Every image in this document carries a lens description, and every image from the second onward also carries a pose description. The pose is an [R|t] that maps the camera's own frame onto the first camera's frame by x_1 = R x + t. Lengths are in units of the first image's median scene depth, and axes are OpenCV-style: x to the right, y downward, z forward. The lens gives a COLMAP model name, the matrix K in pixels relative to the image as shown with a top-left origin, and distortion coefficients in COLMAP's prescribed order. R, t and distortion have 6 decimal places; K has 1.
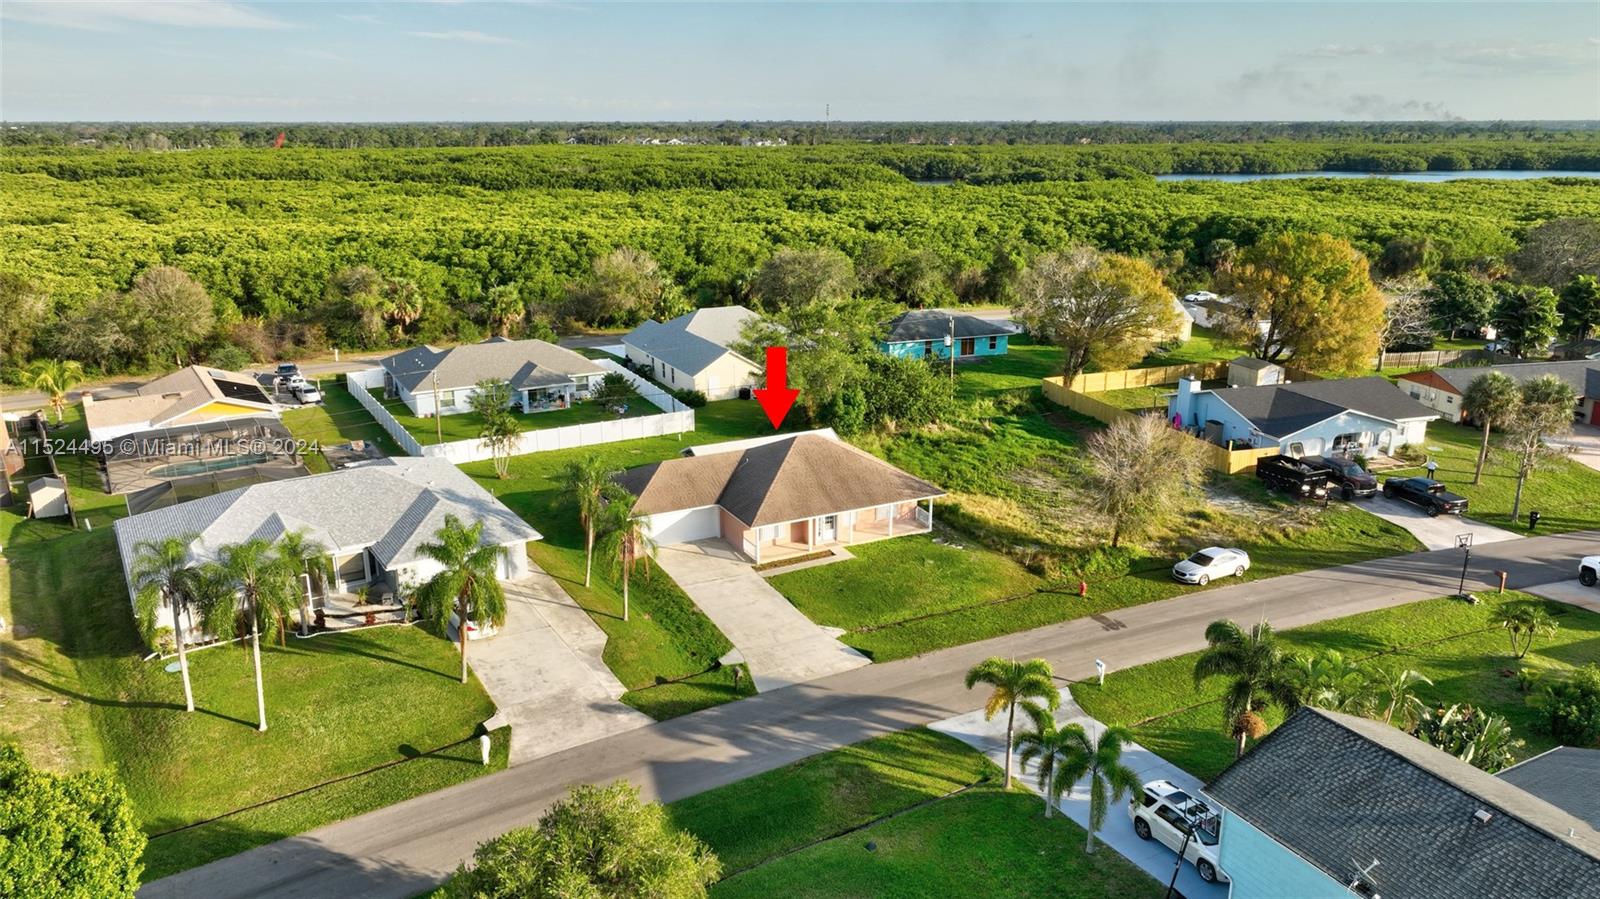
lens RADIAL K [[1130.3, 0, 801.3], [0, 1130.3, 441.7], [0, 0, 1]] dist [-0.001633, 0.014274]
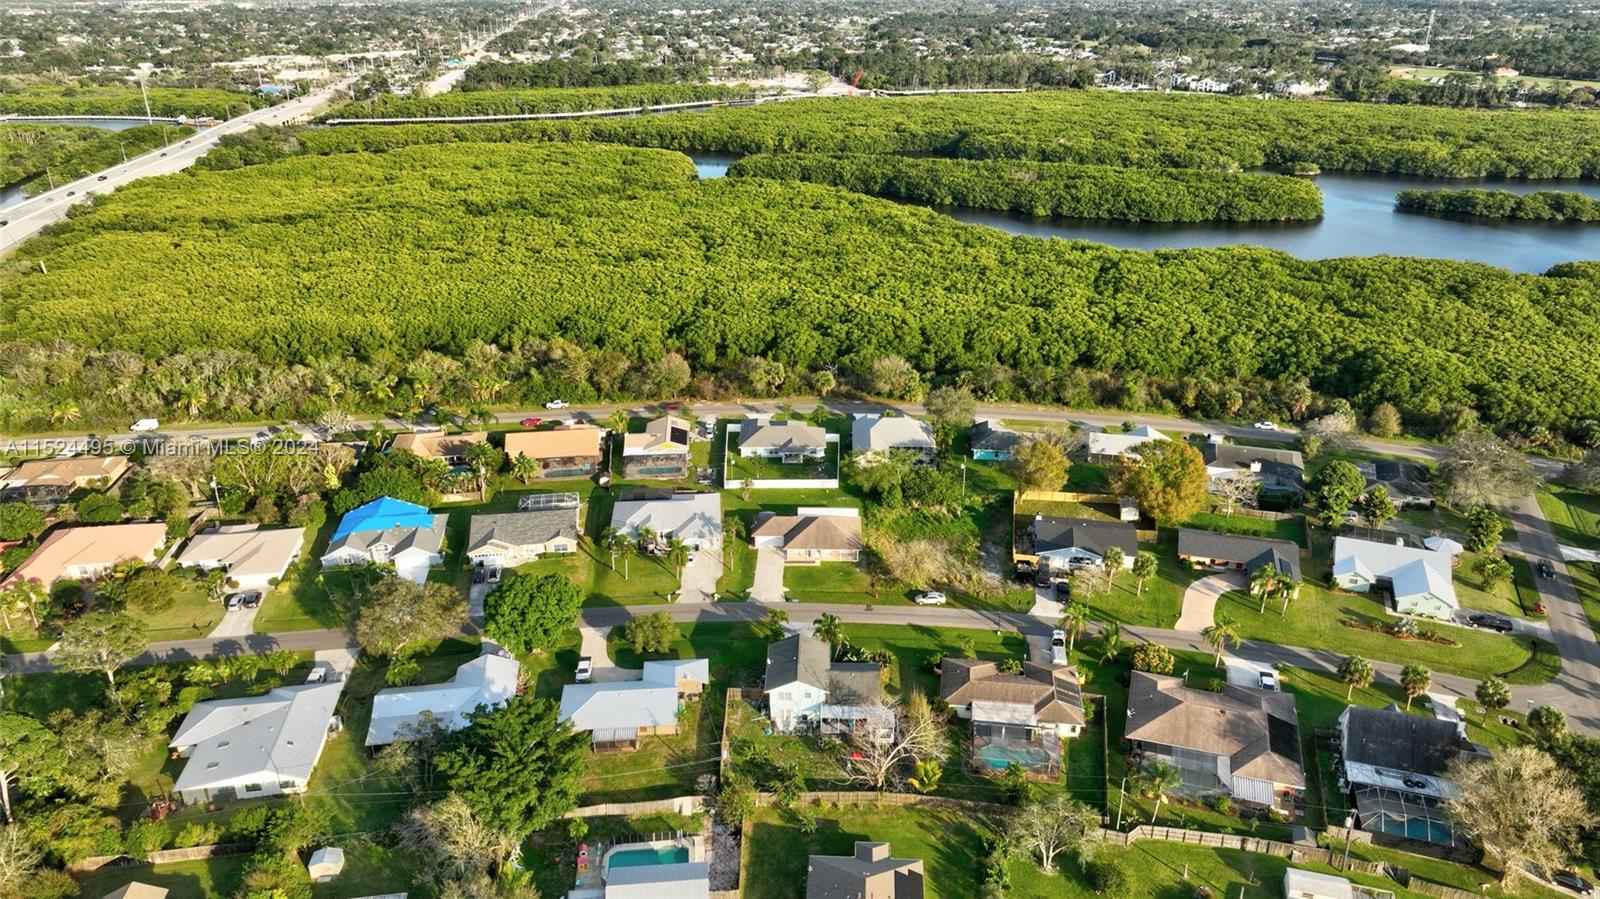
lens RADIAL K [[1130.3, 0, 794.6], [0, 1130.3, 446.1], [0, 0, 1]] dist [-0.001633, 0.014274]
pose [[0.872166, 0.183380, -0.453540, 0.928124], [-0.128356, 0.980385, 0.149568, -0.462204], [0.472071, -0.072233, 0.878596, -1.150182]]
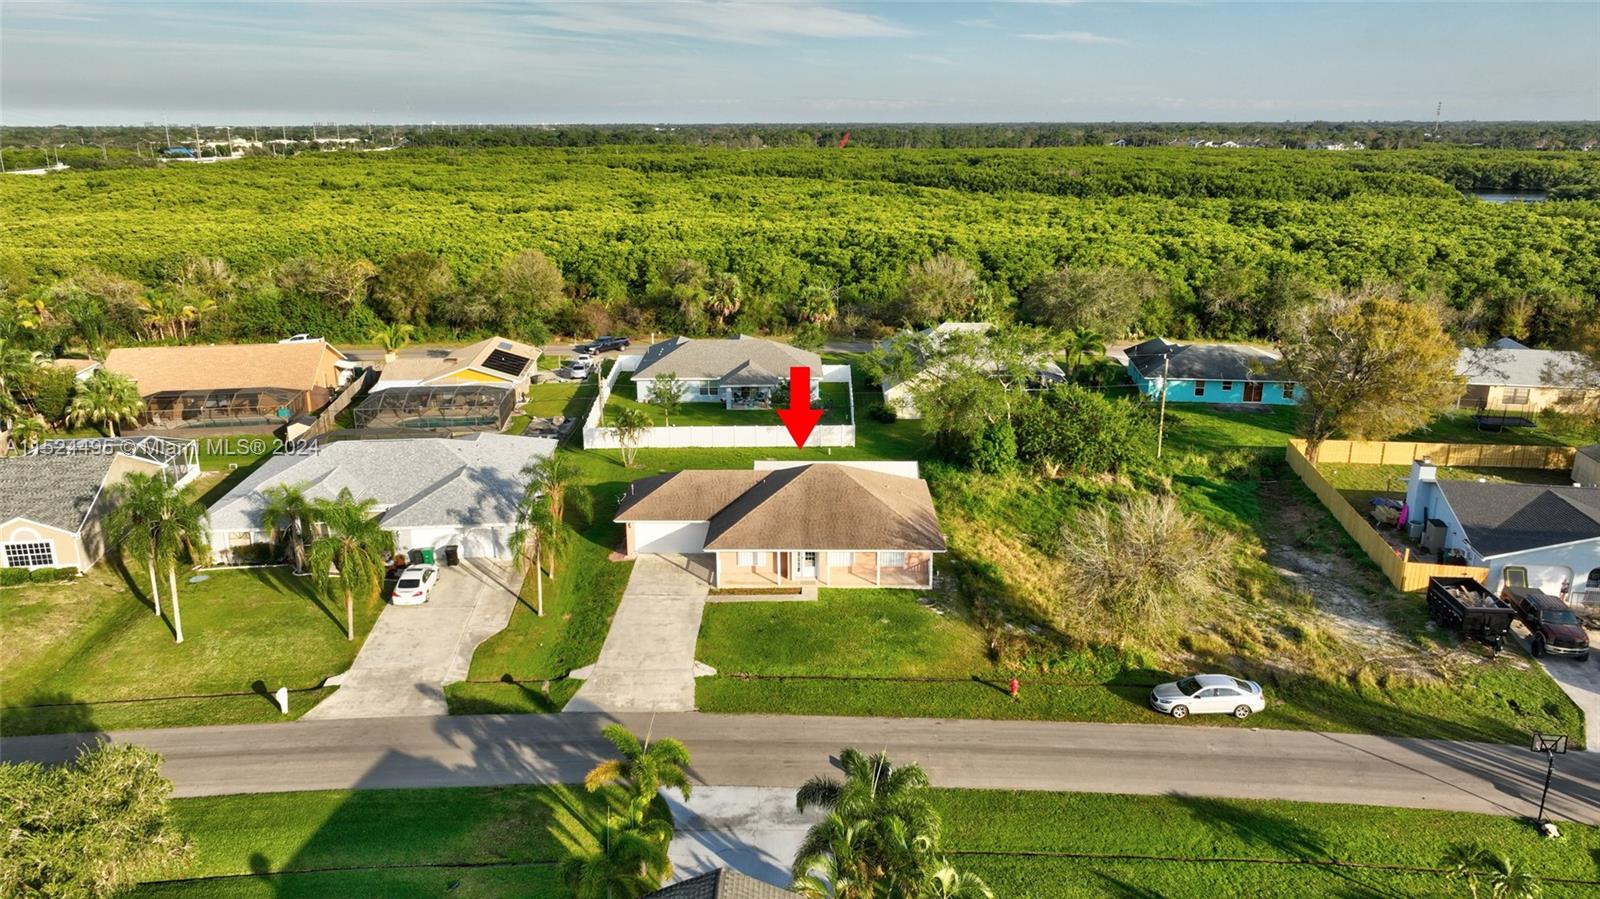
lens RADIAL K [[1130.3, 0, 800.4], [0, 1130.3, 452.2], [0, 0, 1]] dist [-0.001633, 0.014274]
pose [[0.881944, 0.131112, -0.452753, 0.329560], [-0.127573, 0.991082, 0.038500, -0.039487], [0.453763, 0.023804, 0.890805, 0.121231]]
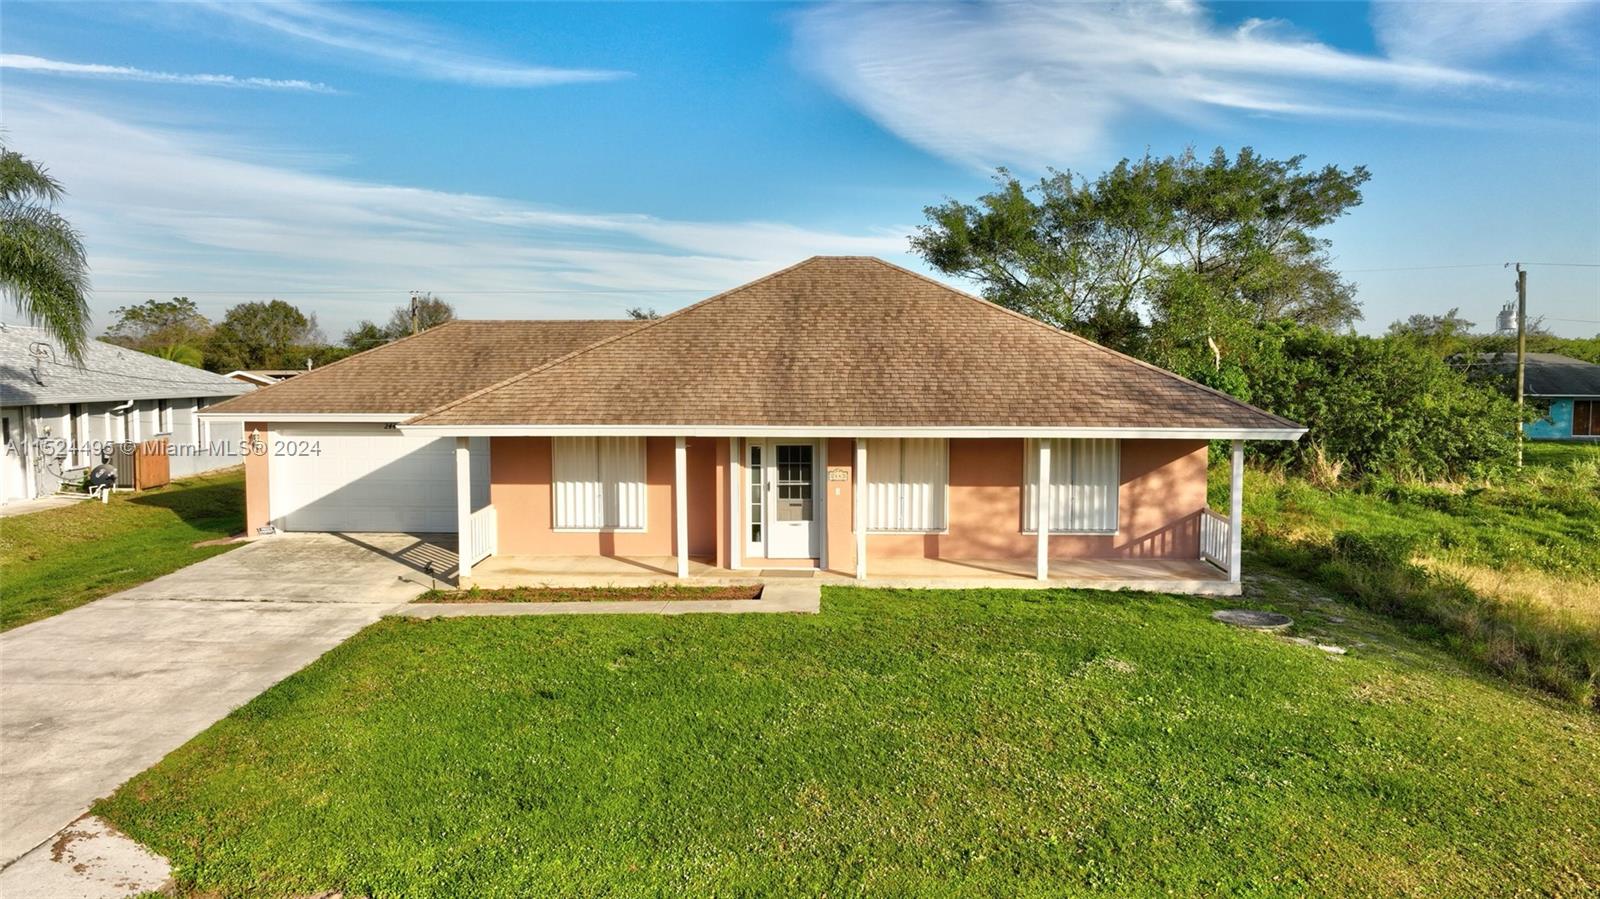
lens RADIAL K [[1130.3, 0, 803.4], [0, 1130.3, 459.0], [0, 0, 1]] dist [-0.001633, 0.014274]
pose [[0.875780, 0.040298, -0.481025, 0.118513], [-0.134862, 0.977254, -0.163667, 0.081941], [0.463488, 0.208208, 0.861294, 0.587811]]
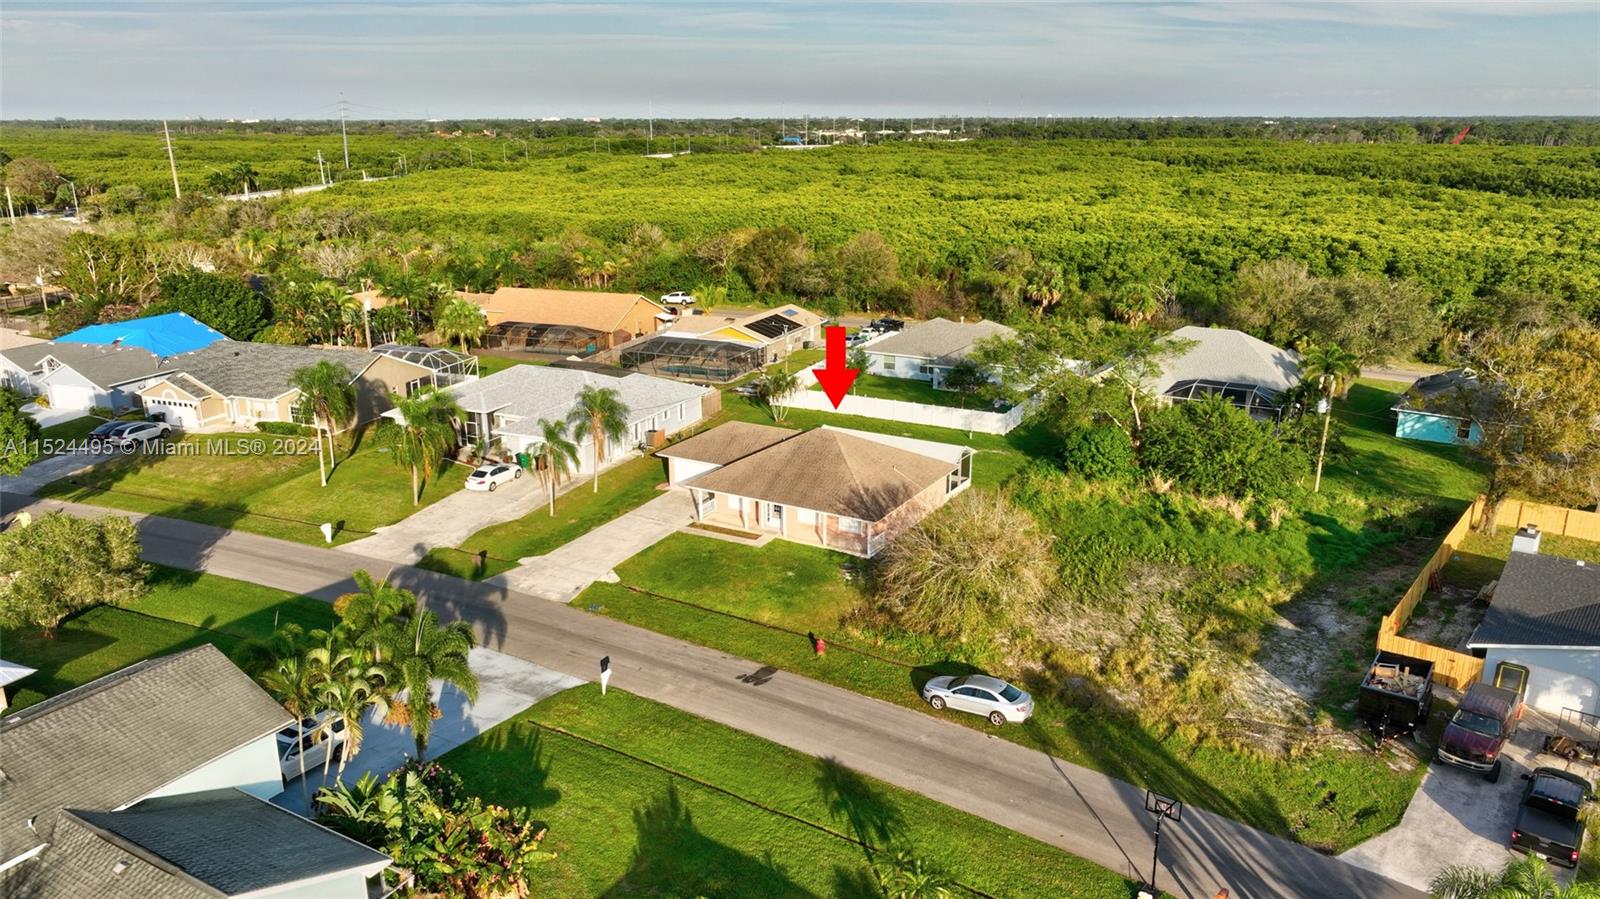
lens RADIAL K [[1130.3, 0, 799.6], [0, 1130.3, 446.2], [0, 0, 1]] dist [-0.001633, 0.014274]
pose [[0.537319, 0.237294, -0.809308, 0.647297], [-0.231015, 0.964311, 0.129366, -0.092850], [0.811123, 0.117452, 0.572961, 0.326035]]
